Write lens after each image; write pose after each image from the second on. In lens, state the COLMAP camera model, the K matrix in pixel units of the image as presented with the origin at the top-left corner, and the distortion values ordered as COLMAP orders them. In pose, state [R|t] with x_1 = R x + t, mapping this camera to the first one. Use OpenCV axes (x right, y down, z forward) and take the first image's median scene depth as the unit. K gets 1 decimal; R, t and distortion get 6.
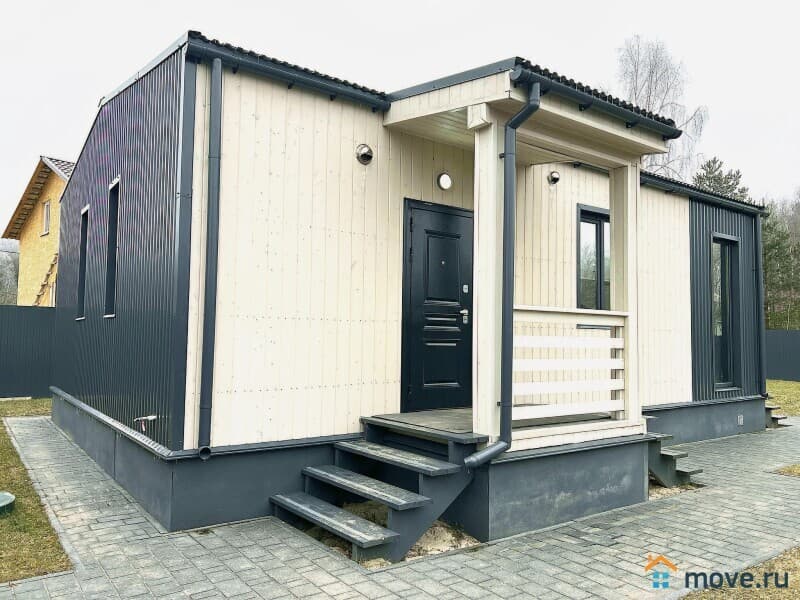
lens RADIAL K [[606.7, 0, 400.9], [0, 606.7, 301.9], [0, 0, 1]] dist [0.027980, -0.014376]
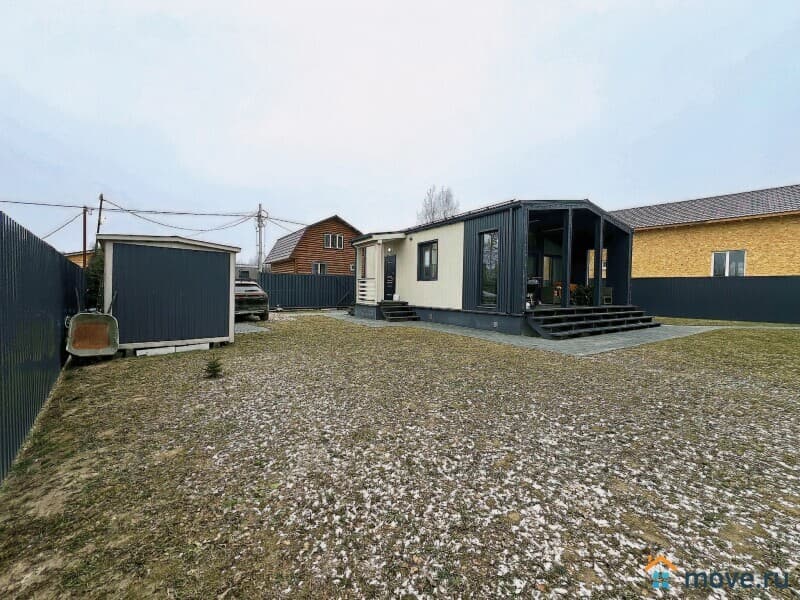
lens RADIAL K [[321.1, 0, 400.3], [0, 321.1, 300.0], [0, 0, 1]] dist [-0.000568, 0.000833]
pose [[-0.056895, 0.021686, -0.998145, 1.722037], [0.049286, 0.998606, 0.018886, 0.092252], [0.997163, -0.048120, -0.057884, 0.835989]]
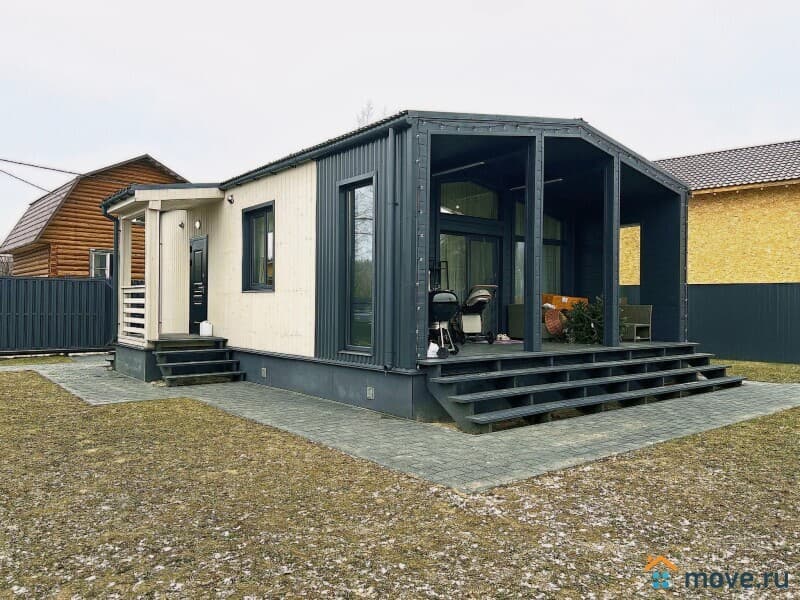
lens RADIAL K [[606.7, 0, 403.6], [0, 606.7, 301.9], [0, 0, 1]] dist [0.027980, -0.014376]
pose [[0.049732, -0.016287, -0.998630, 1.520073], [0.056198, 0.998329, -0.013484, 0.091355], [0.997180, -0.055451, 0.050564, 1.104092]]
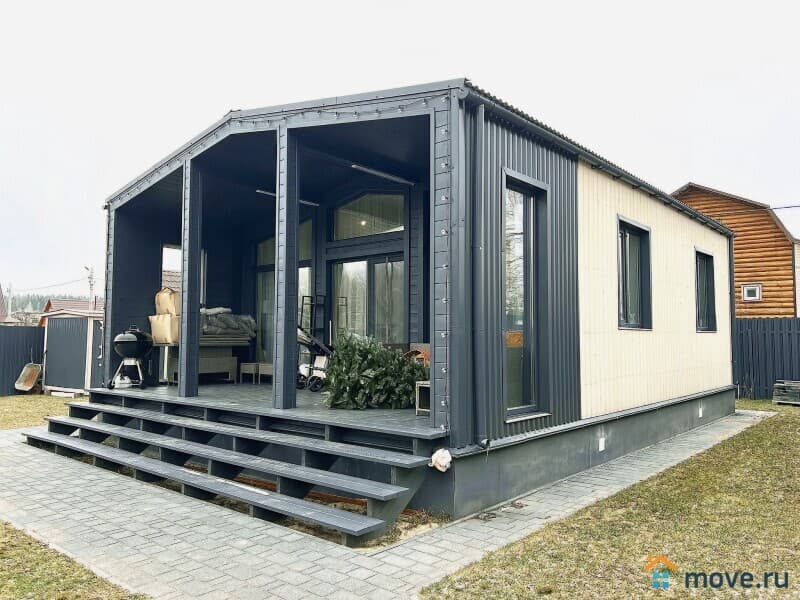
lens RADIAL K [[606.7, 0, 402.1], [0, 606.7, 300.4], [0, 0, 1]] dist [0.027980, -0.014376]
pose [[-0.975506, -0.028458, -0.218124, 0.408064], [-0.001183, 0.992261, -0.124165, 0.141334], [0.219970, -0.120866, -0.967990, 2.340050]]
